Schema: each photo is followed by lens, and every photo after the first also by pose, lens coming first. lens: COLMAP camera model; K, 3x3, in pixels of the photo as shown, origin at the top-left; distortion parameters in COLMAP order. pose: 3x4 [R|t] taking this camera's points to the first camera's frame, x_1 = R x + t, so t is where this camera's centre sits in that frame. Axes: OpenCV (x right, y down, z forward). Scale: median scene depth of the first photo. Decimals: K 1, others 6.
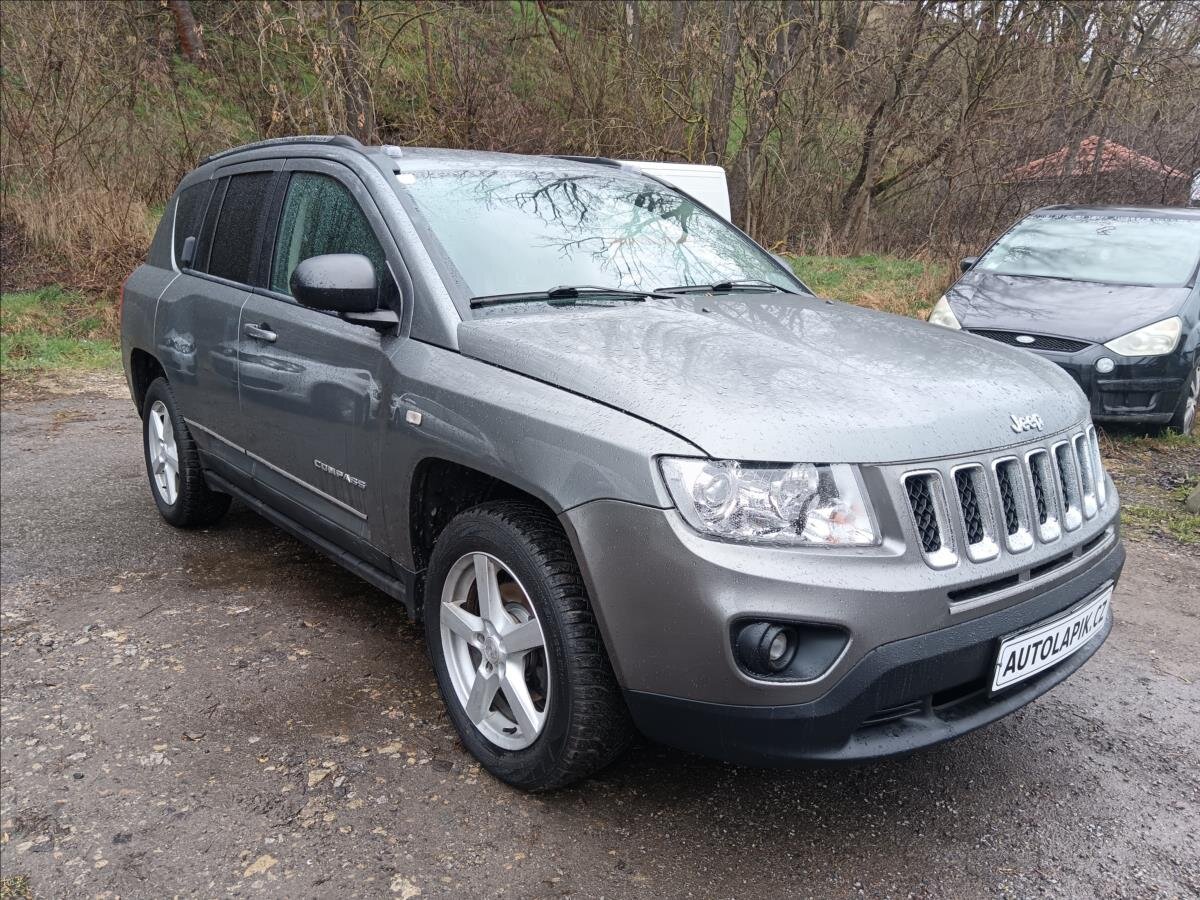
lens RADIAL K [[932.3, 0, 596.5], [0, 932.3, 453.1], [0, 0, 1]] dist [0.007970, -0.008048]
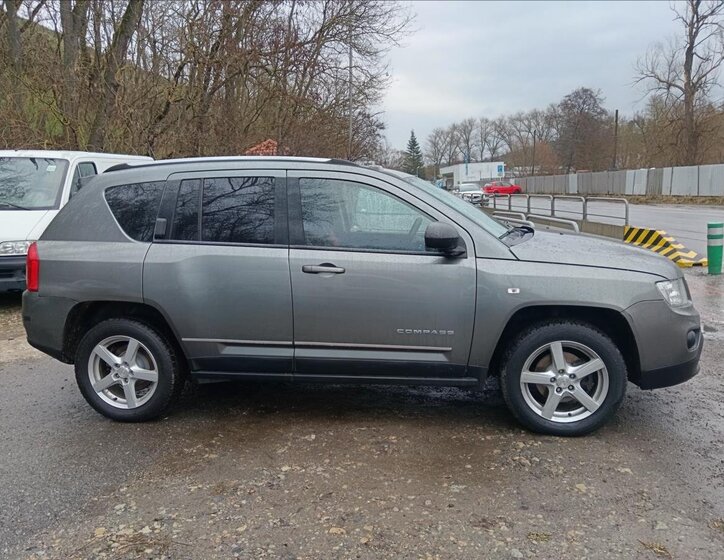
lens RADIAL K [[579.7, 0, 360.1], [0, 579.7, 280.5], [0, 0, 1]] dist [0.009923, -0.012269]
pose [[0.742277, -0.130633, 0.657236, -1.358644], [0.179651, 0.983703, -0.007375, -0.116997], [-0.645562, 0.123547, 0.753649, 0.185390]]
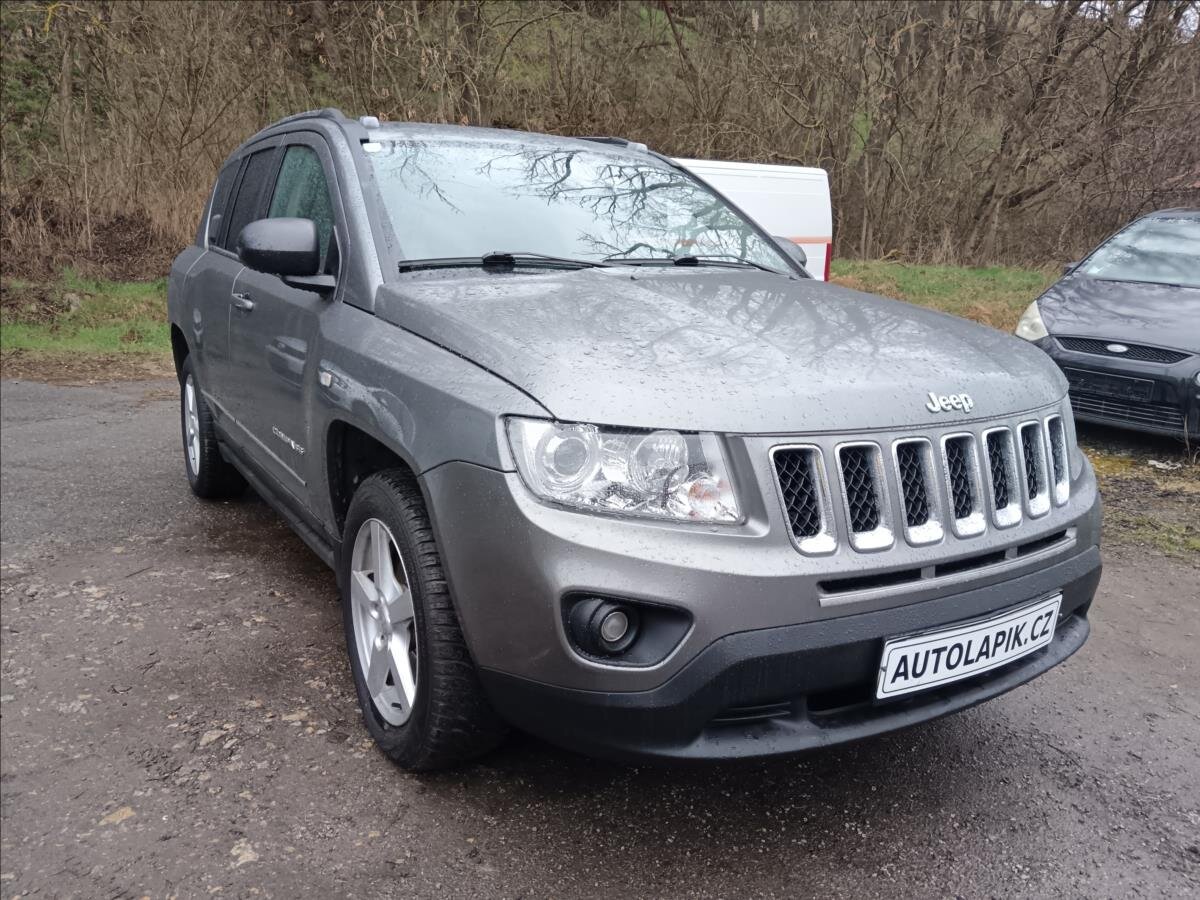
lens RADIAL K [[932.3, 0, 599.2], [0, 932.3, 452.7], [0, 0, 1]] dist [0.007970, -0.008048]
pose [[0.989956, 0.045223, -0.133944, 0.220219], [-0.046899, 0.998856, -0.009385, 0.034169], [0.133367, 0.015572, 0.990944, 0.065467]]
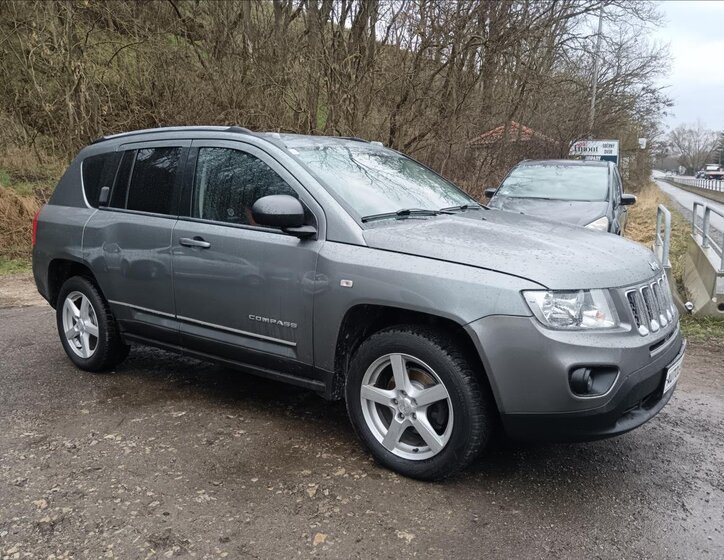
lens RADIAL K [[579.7, 0, 360.2], [0, 579.7, 280.3], [0, 0, 1]] dist [0.009923, -0.012269]
pose [[0.968415, -0.061208, 0.241713, -0.435463], [0.074459, 0.996160, -0.046066, 0.009470], [-0.237965, 0.062608, 0.969254, -0.094275]]
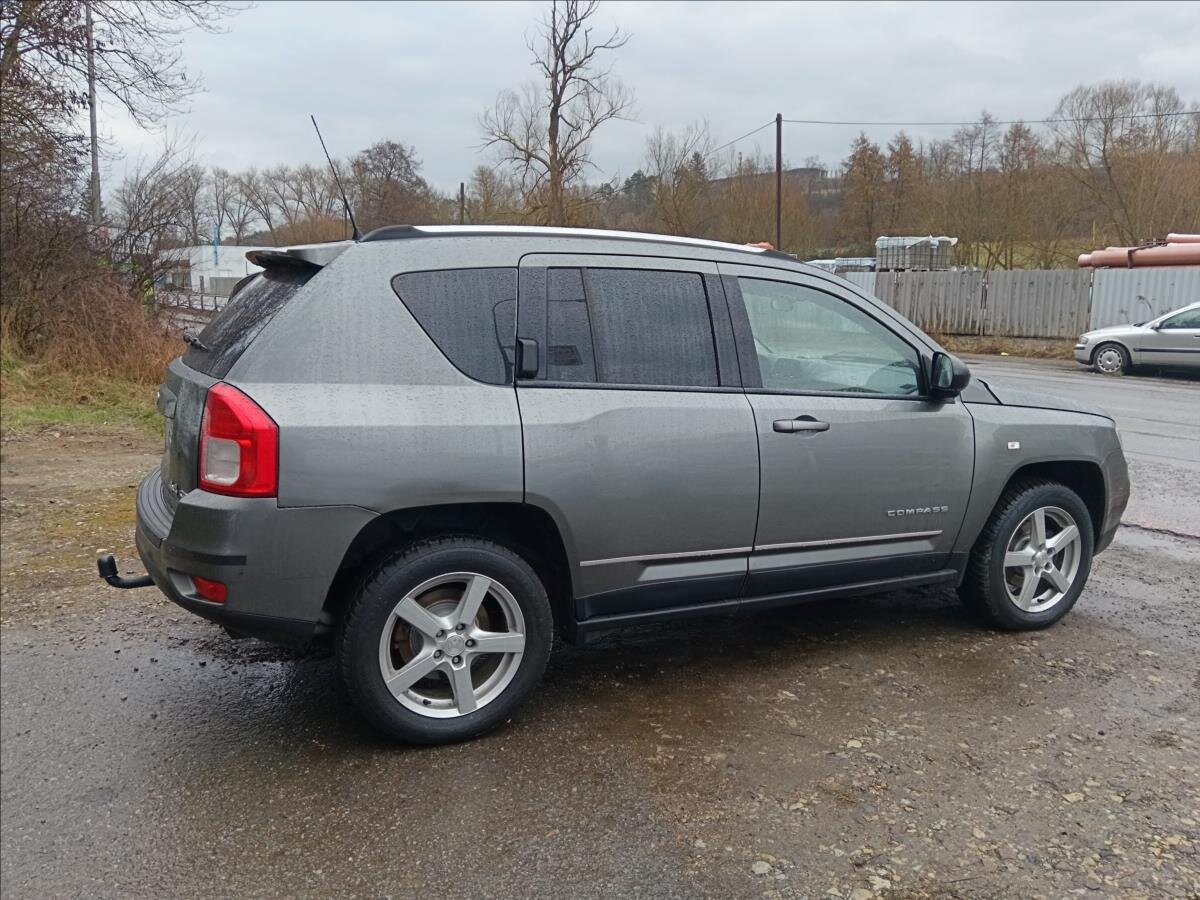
lens RADIAL K [[932.3, 0, 599.1], [0, 932.3, 448.3], [0, 0, 1]] dist [0.007970, -0.008048]
pose [[0.242728, -0.161268, 0.956596, -1.955013], [0.196503, 0.973817, 0.114310, -0.365756], [-0.949984, 0.160228, 0.268063, 1.241874]]
